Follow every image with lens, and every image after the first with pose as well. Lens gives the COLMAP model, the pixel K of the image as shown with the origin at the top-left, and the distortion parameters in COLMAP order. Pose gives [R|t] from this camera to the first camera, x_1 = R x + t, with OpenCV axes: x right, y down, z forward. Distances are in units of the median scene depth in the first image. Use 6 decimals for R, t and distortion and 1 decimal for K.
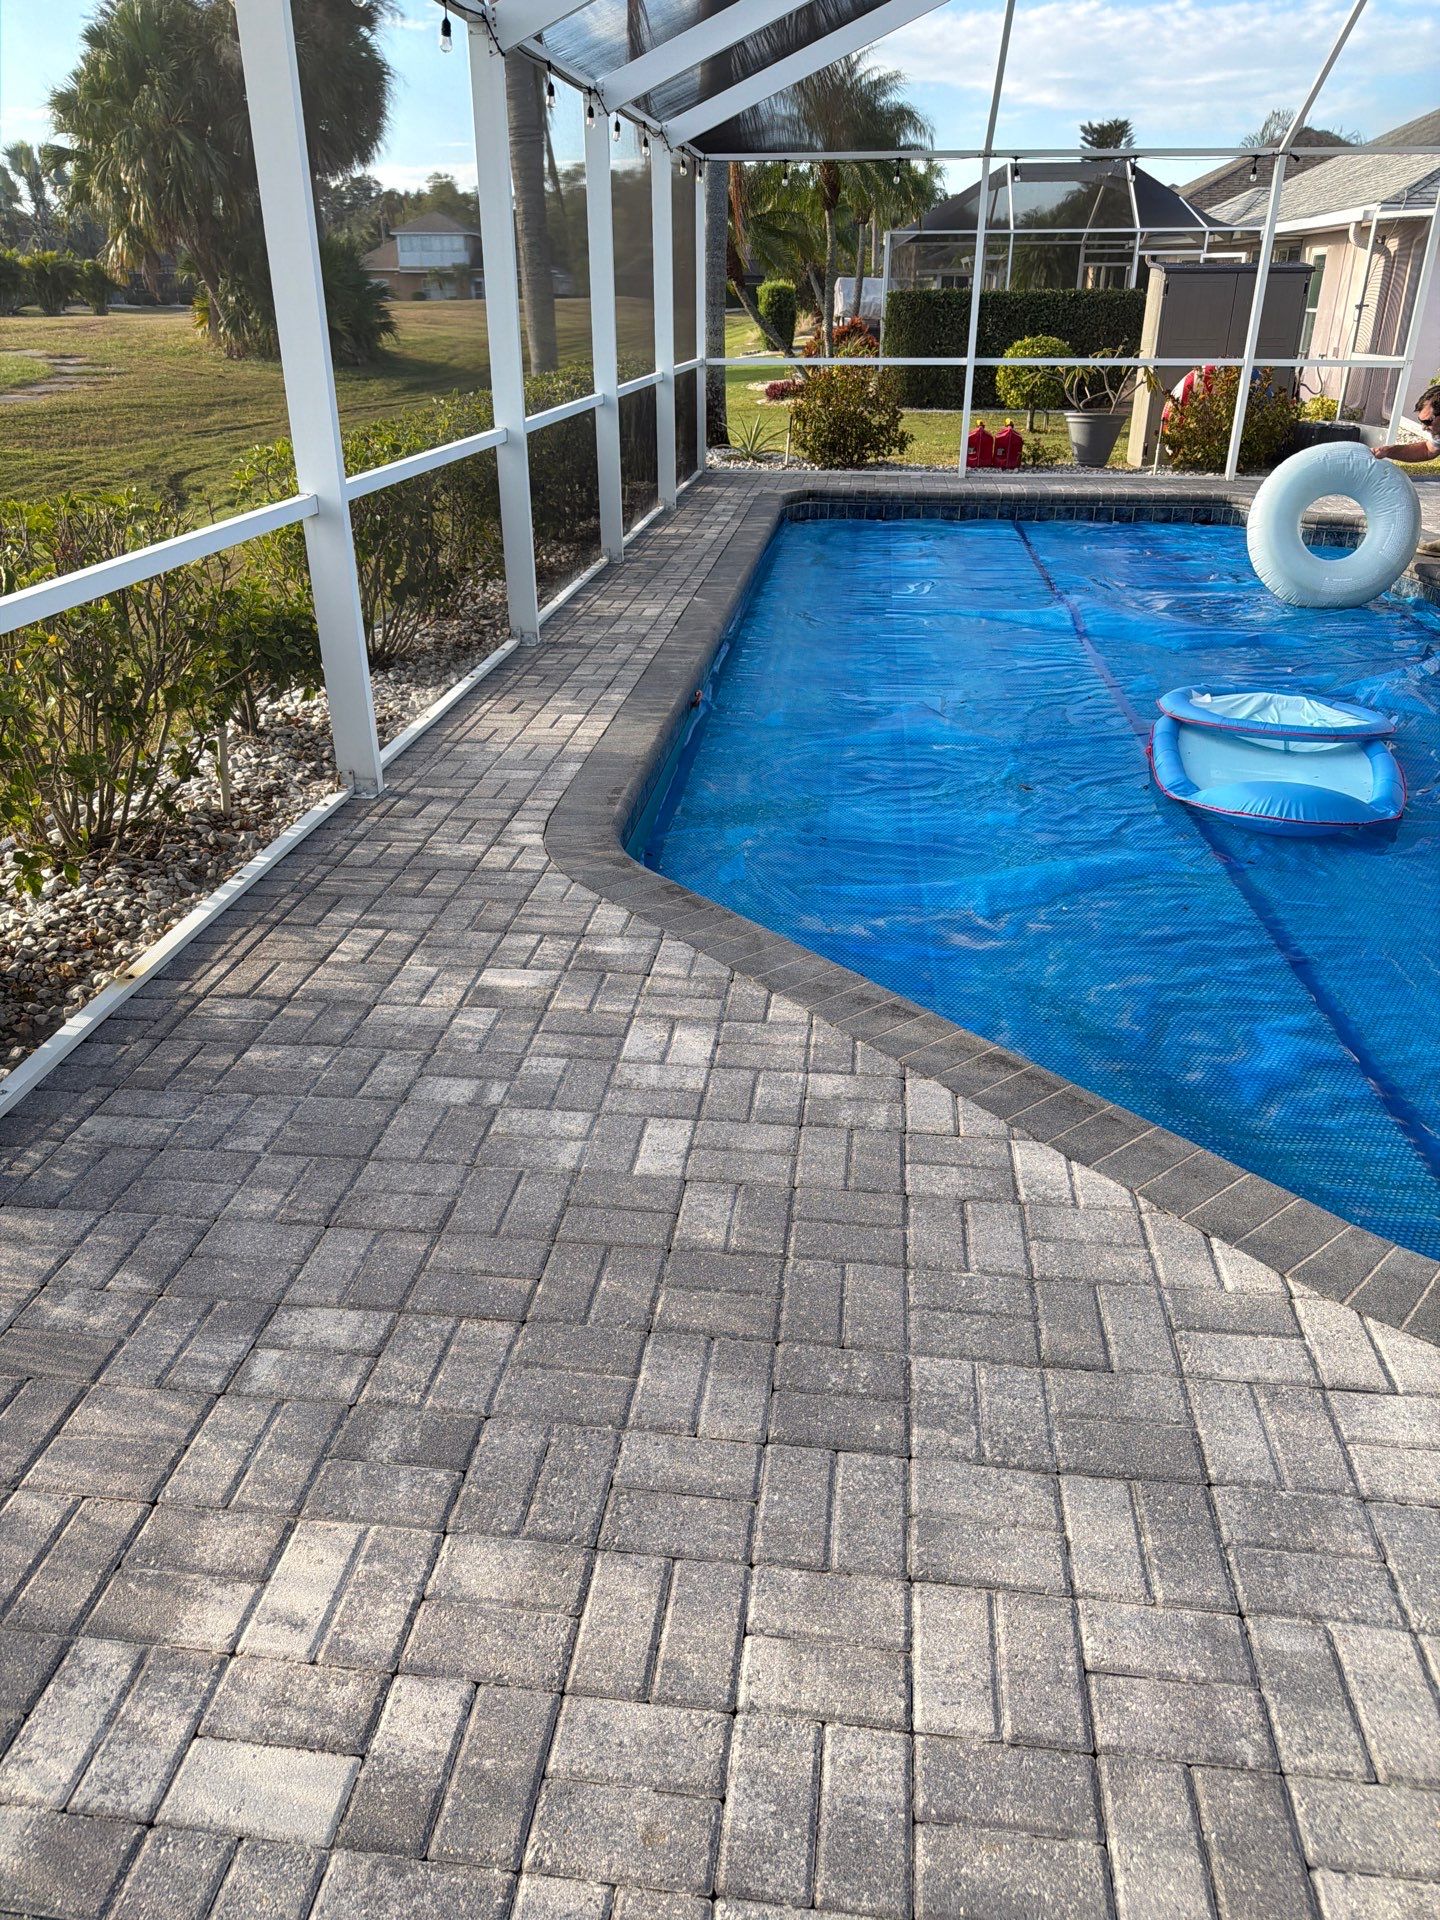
lens RADIAL K [[1366.9, 0, 720.0], [0, 1366.9, 960.0], [0, 0, 1]] dist [0.033328, -0.069820]
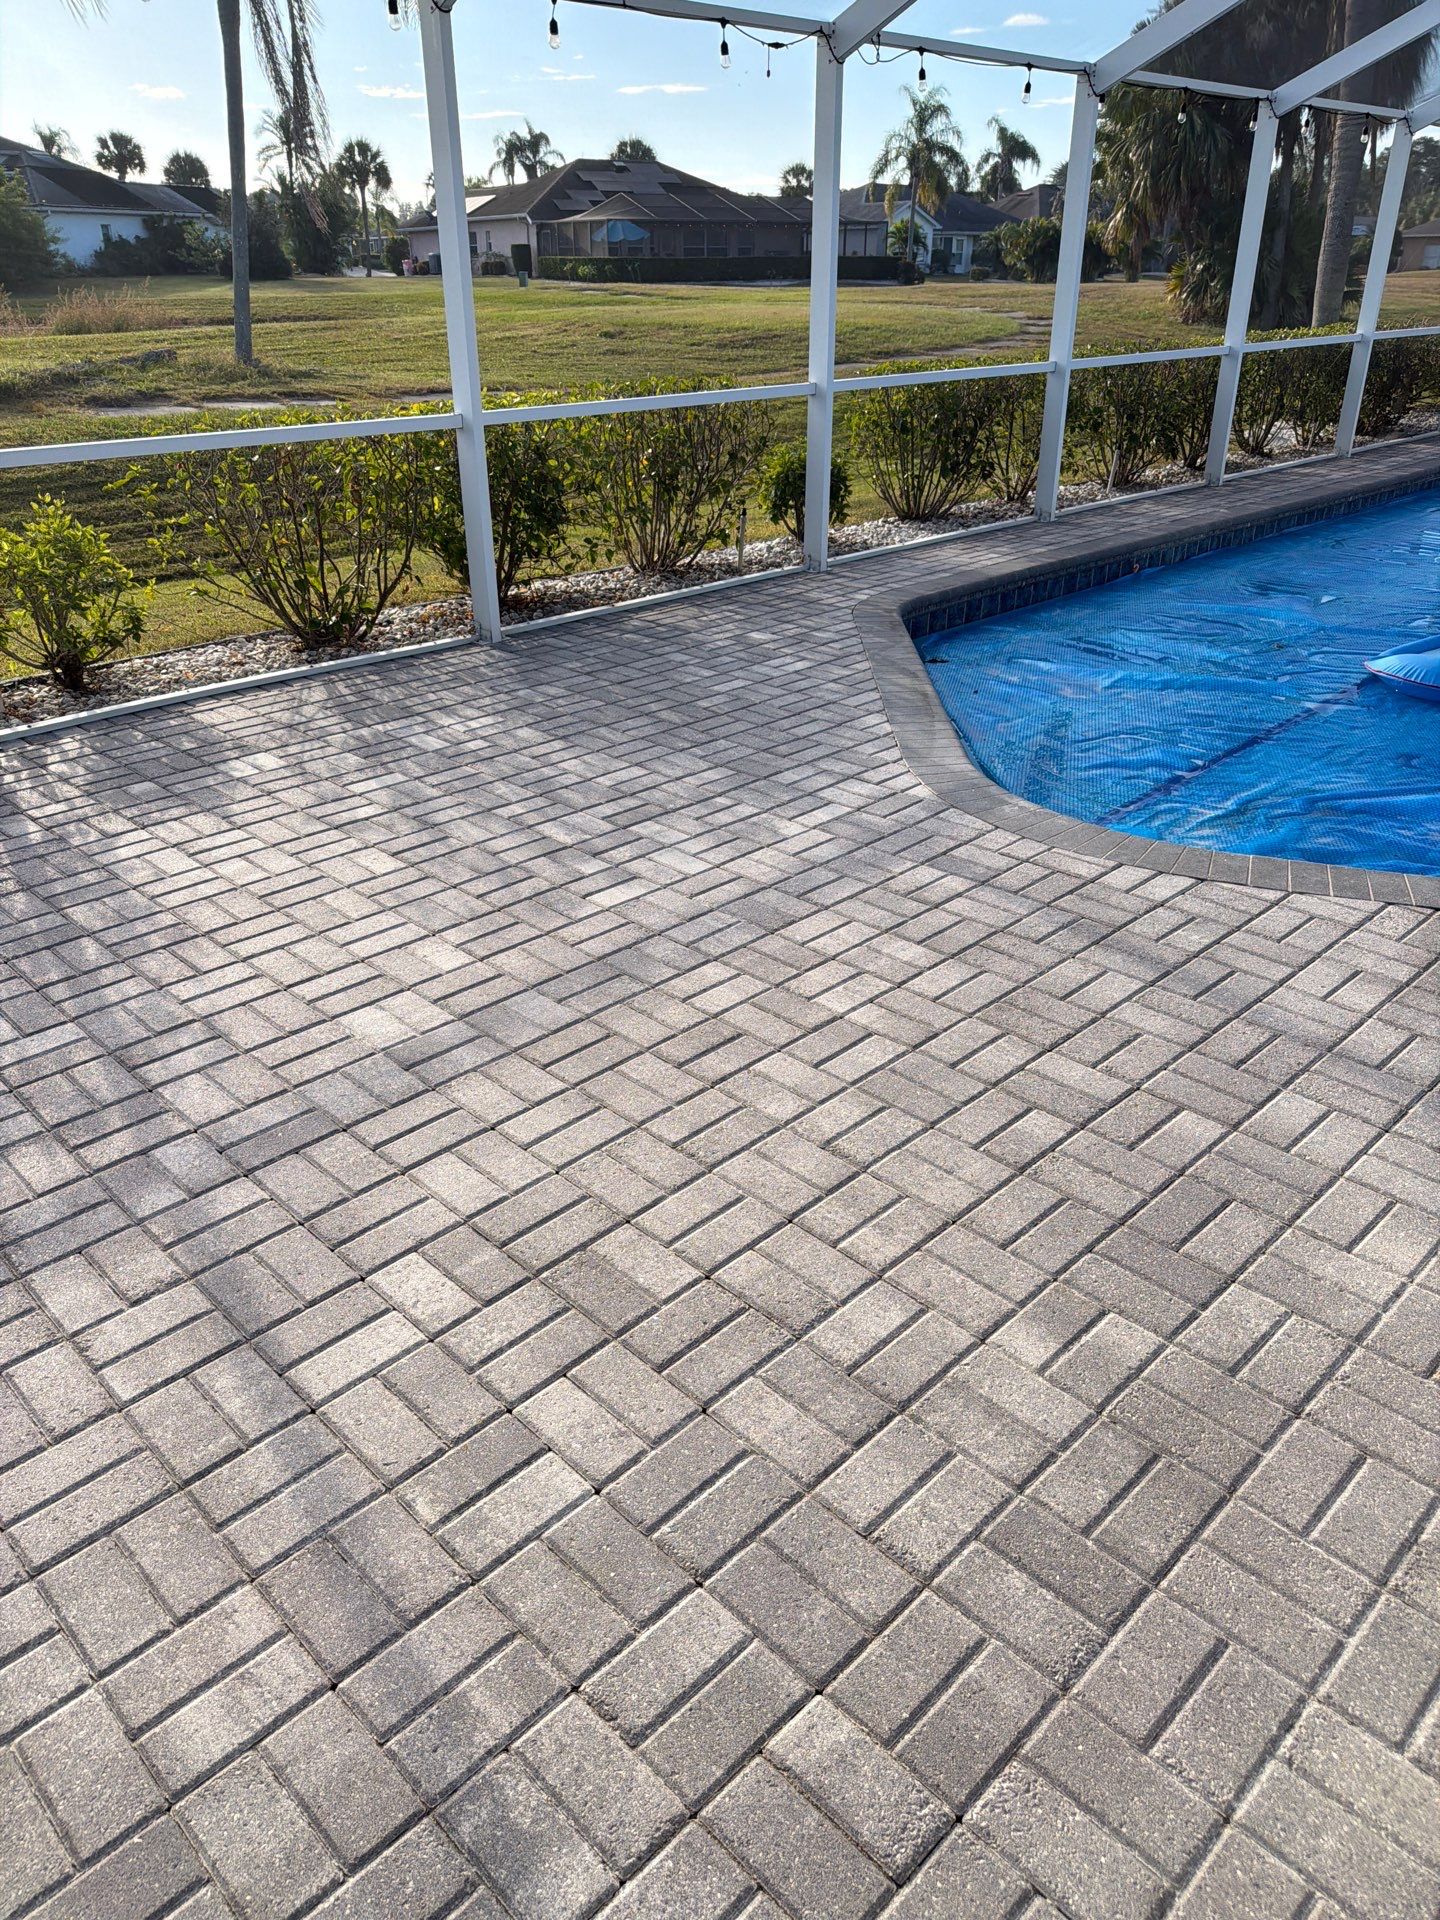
lens RADIAL K [[1324.6, 0, 742.8], [0, 1324.6, 1008.5], [0, 0, 1]] dist [0.112960, -0.191403]
pose [[0.789542, 0.291676, -0.539952, 1.281692], [-0.261559, 0.955857, 0.133880, 0.347700], [0.555166, 0.035526, 0.830980, -0.718437]]
